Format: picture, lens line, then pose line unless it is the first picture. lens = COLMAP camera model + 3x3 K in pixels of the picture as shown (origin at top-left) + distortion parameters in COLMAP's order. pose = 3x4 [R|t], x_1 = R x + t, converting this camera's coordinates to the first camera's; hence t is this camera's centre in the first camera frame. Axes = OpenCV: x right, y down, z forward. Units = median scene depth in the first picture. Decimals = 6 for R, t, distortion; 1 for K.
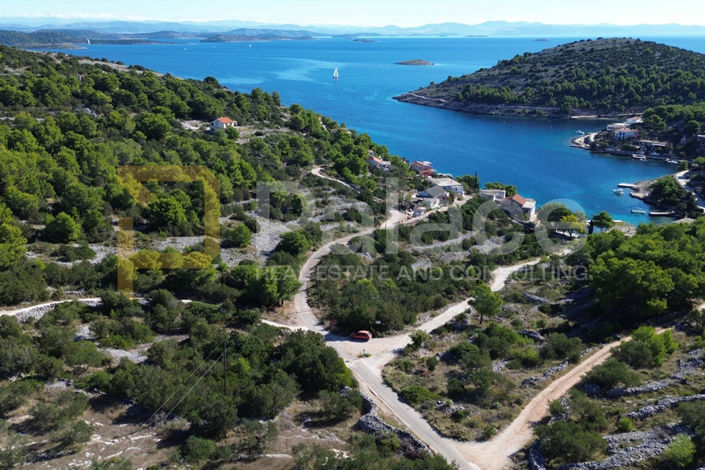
lens RADIAL K [[632.6, 0, 327.4], [0, 632.6, 258.2], [0, 0, 1]] dist [0.085215, -0.096711]
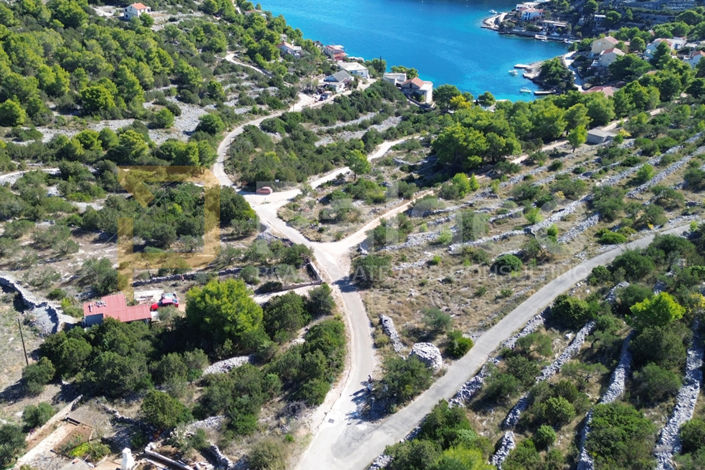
lens RADIAL K [[630.0, 0, 320.3], [0, 630.0, 253.0], [0, 0, 1]] dist [0.060605, -0.035029]
pose [[0.993875, -0.044340, 0.101221, 0.013062], [0.026760, 0.985278, 0.168850, 0.013398], [-0.107217, -0.165107, 0.980431, -0.150495]]
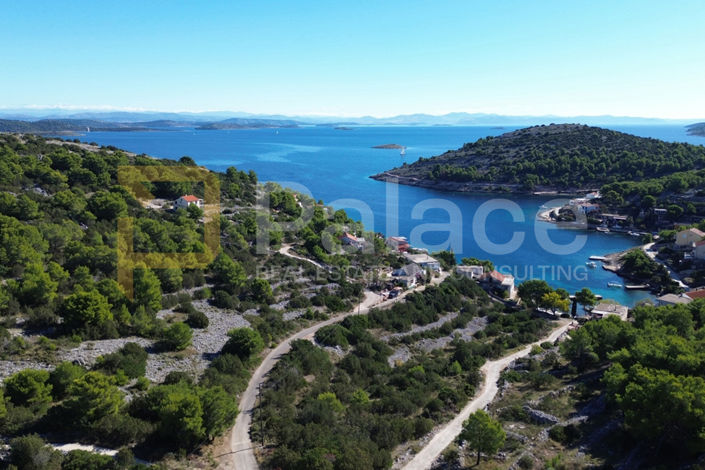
lens RADIAL K [[609.2, 0, 352.0], [0, 609.2, 239.5], [0, 0, 1]] dist [0.082260, -0.098889]
pose [[0.997466, -0.015013, 0.069540, 0.023326], [0.024887, 0.989354, -0.143387, -0.026753], [-0.066647, 0.144755, 0.987220, 0.126439]]
